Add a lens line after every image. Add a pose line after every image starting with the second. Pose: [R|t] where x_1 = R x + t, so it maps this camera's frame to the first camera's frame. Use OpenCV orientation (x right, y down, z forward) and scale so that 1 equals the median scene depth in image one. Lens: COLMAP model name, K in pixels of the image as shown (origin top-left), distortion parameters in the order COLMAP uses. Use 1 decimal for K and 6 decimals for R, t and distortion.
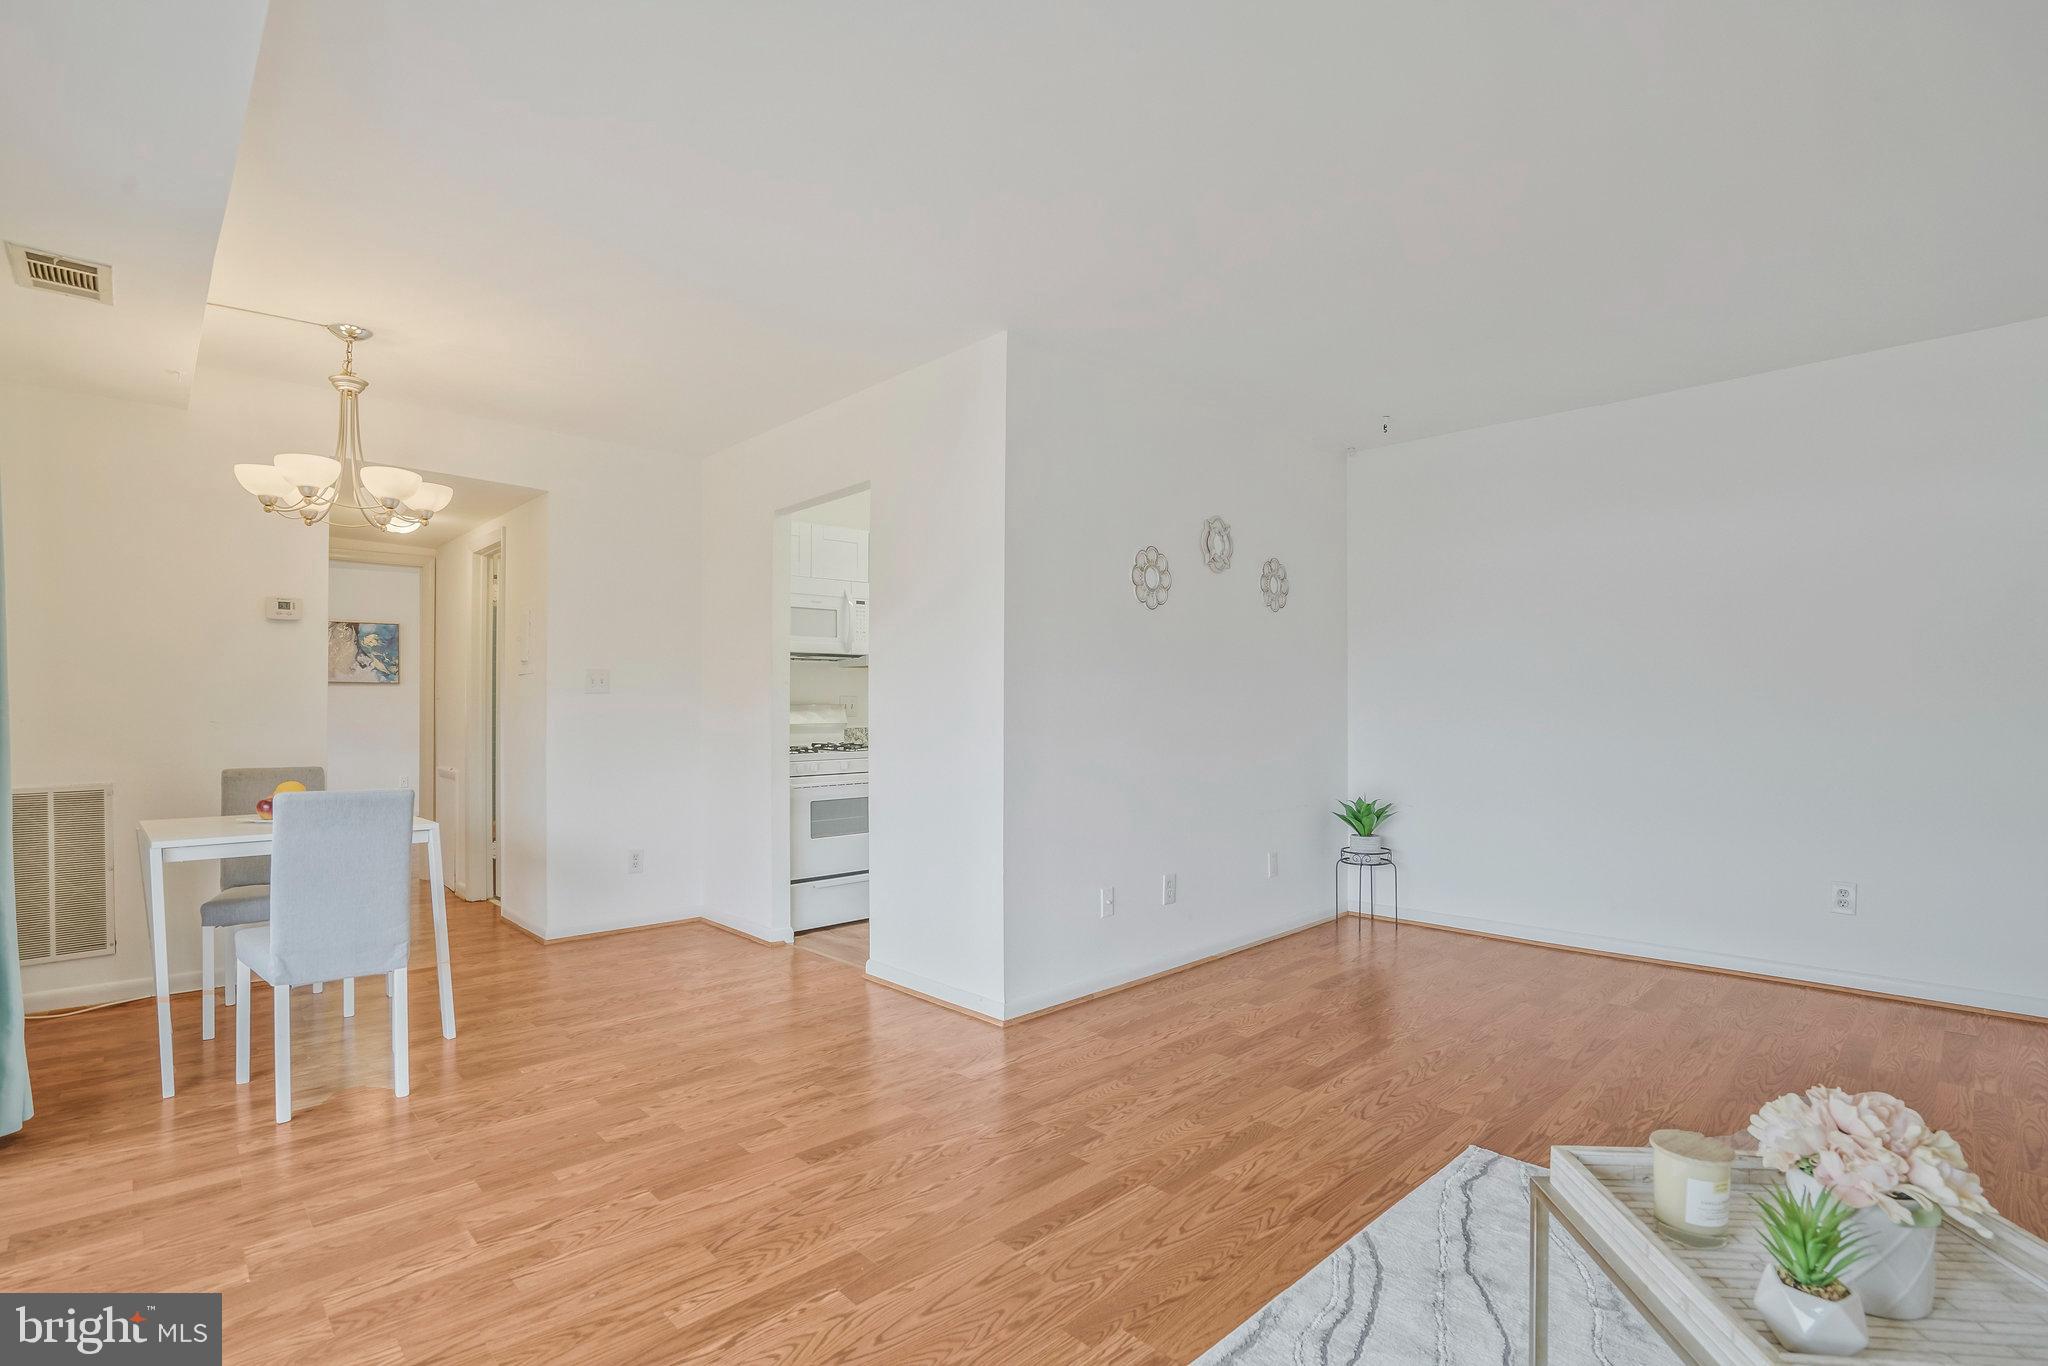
lens RADIAL K [[978.7, 0, 1025.4], [0, 978.7, 702.7], [0, 0, 1]] dist [-0.052433, 0.015338]
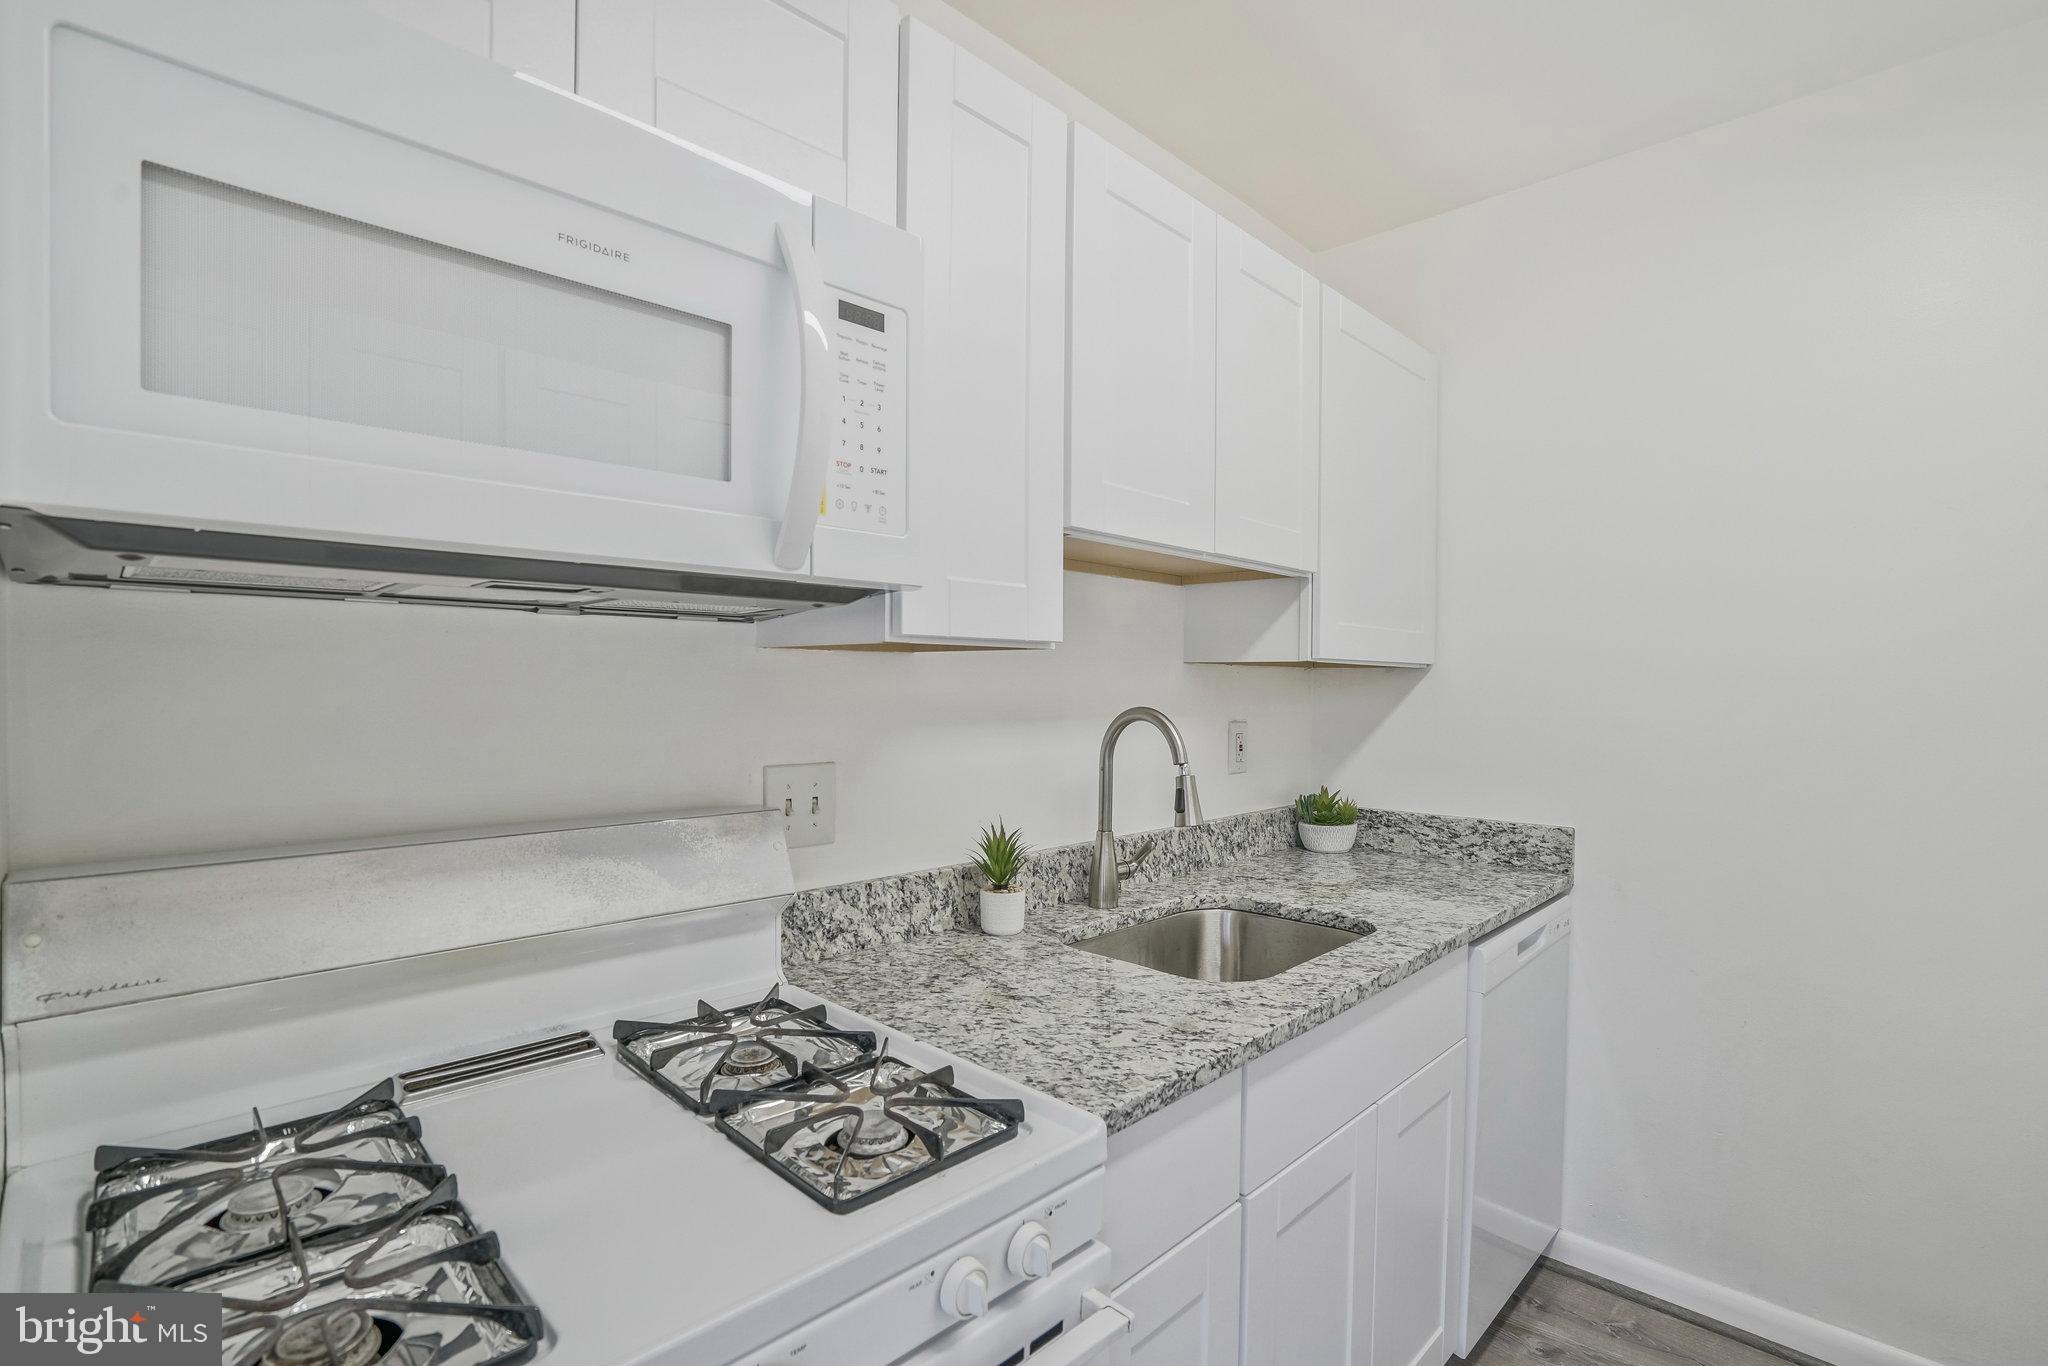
lens RADIAL K [[963.0, 0, 1048.1], [0, 963.0, 712.0], [0, 0, 1]] dist [-0.080537, 0.054222]
pose [[0.998071, 0.005545, 0.061828, -0.199974], [-0.007437, 0.999510, 0.030412, -0.041436], [-0.061629, -0.030814, 0.997623, 1.126668]]
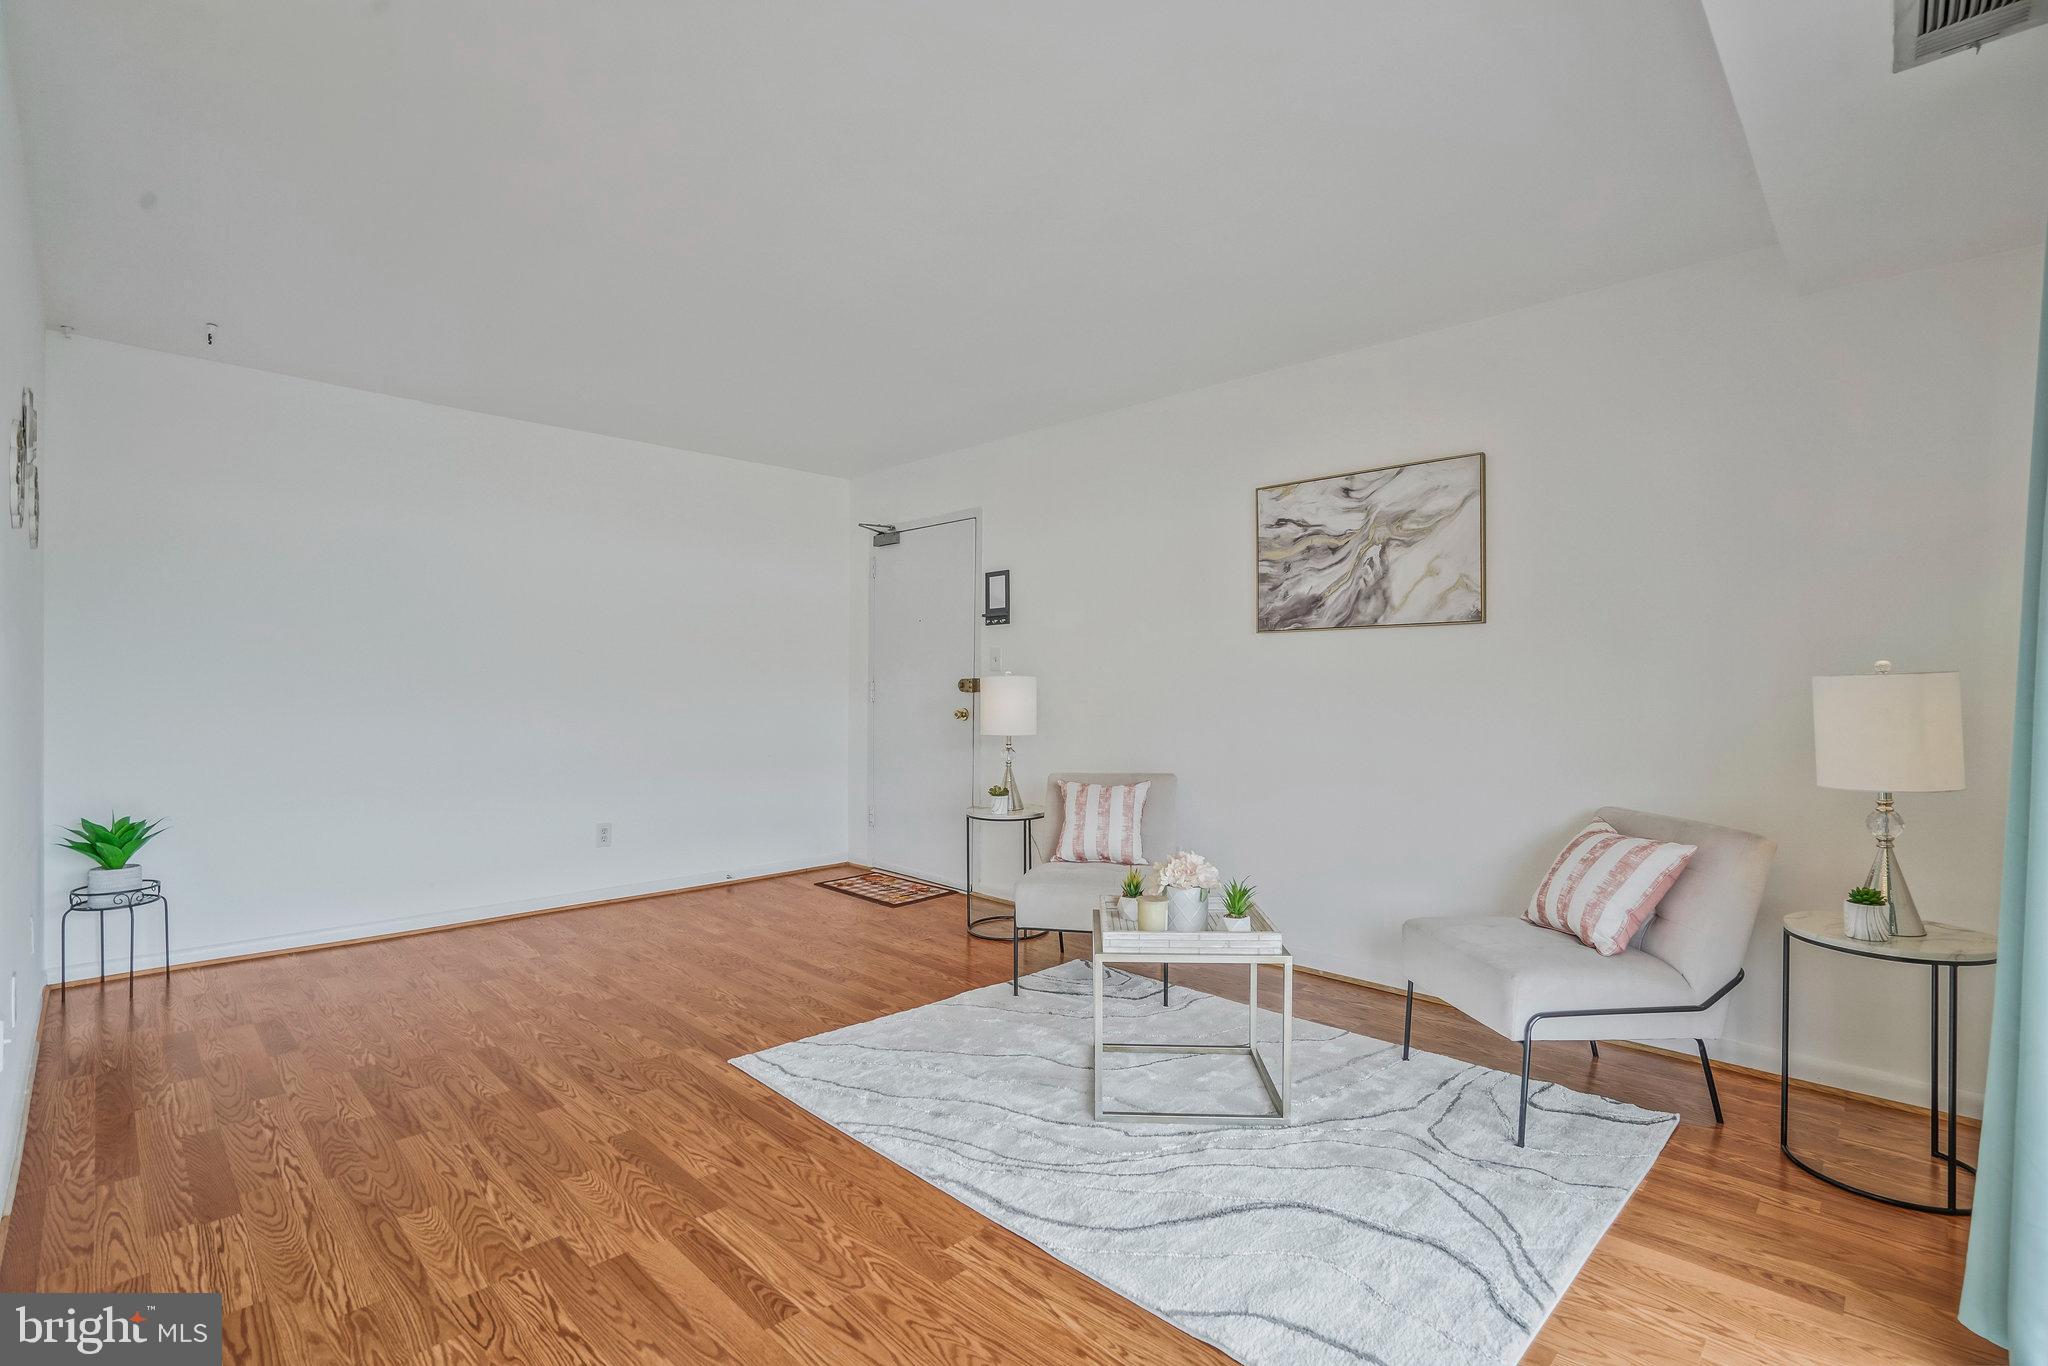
lens RADIAL K [[937.4, 0, 1024.8], [0, 937.4, 650.7], [0, 0, 1]] dist [-0.052541, 0.019201]
pose [[-0.039900, 0.045834, 0.998152, -0.455661], [-0.006032, 0.998918, -0.046110, 0.003241], [-0.999185, -0.007861, -0.039580, 0.434867]]
